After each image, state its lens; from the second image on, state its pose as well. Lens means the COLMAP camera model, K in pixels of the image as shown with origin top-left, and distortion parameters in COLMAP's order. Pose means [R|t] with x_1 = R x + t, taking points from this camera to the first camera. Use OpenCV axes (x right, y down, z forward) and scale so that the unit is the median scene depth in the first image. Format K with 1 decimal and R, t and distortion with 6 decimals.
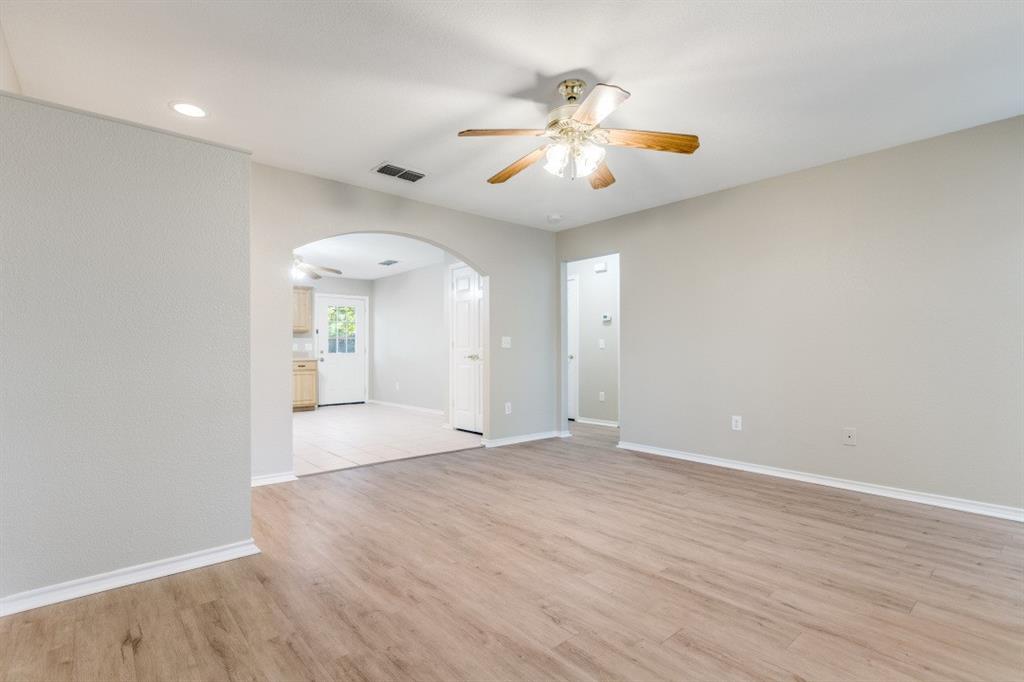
lens RADIAL K [[484.0, 0, 508.5], [0, 484.0, 343.0], [0, 0, 1]] dist [-0.000938, -0.000701]
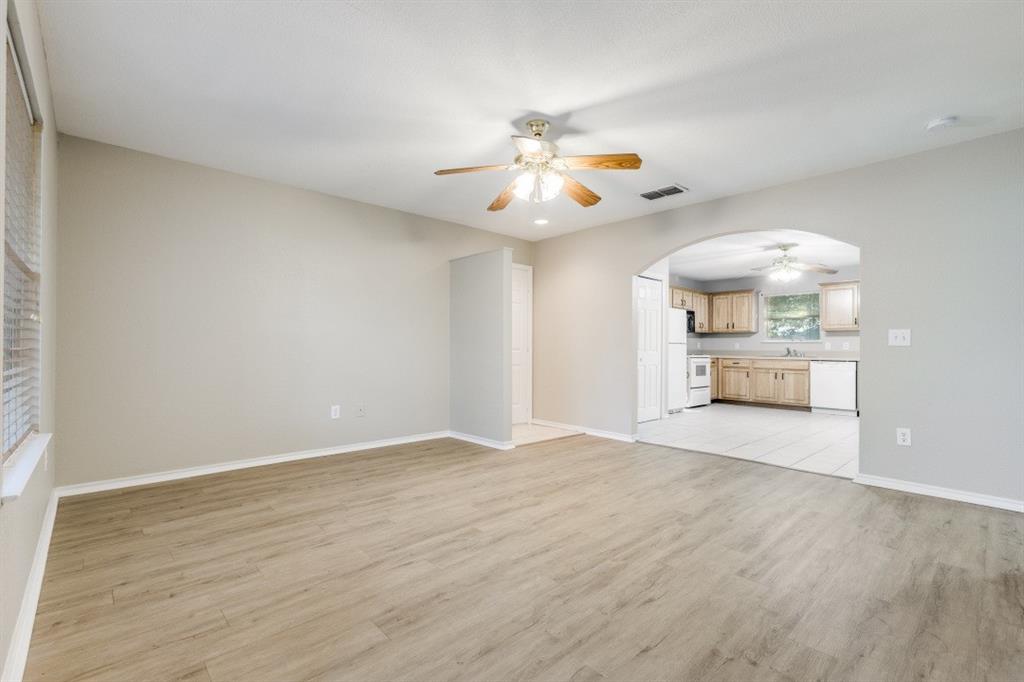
lens RADIAL K [[455.1, 0, 506.6], [0, 455.1, 344.0], [0, 0, 1]] dist [0.001092, -0.000137]
pose [[0.026837, -0.011870, -0.999569, 1.239669], [0.010027, 0.999882, -0.011605, 0.019226], [0.999590, -0.009711, 0.026953, 0.888166]]
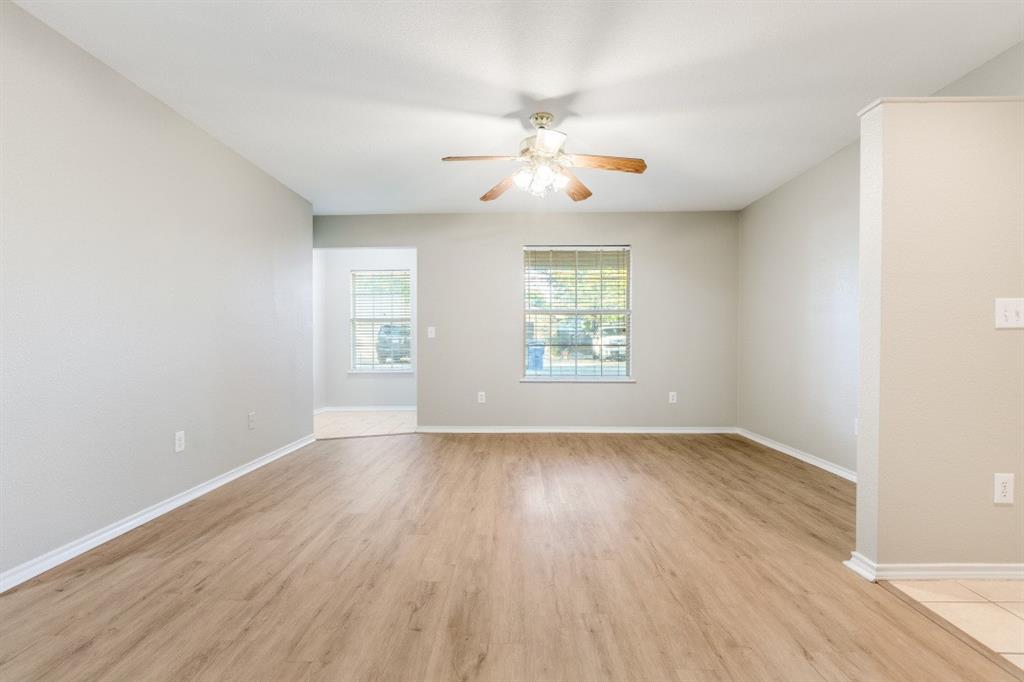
lens RADIAL K [[484.0, 0, 508.5], [0, 484.0, 343.0], [0, 0, 1]] dist [-0.000938, -0.000701]
pose [[-0.740810, -0.000930, 0.671713, -0.603794], [-0.010059, 0.999902, -0.009710, 0.033195], [-0.671639, -0.013950, -0.740747, 1.925547]]
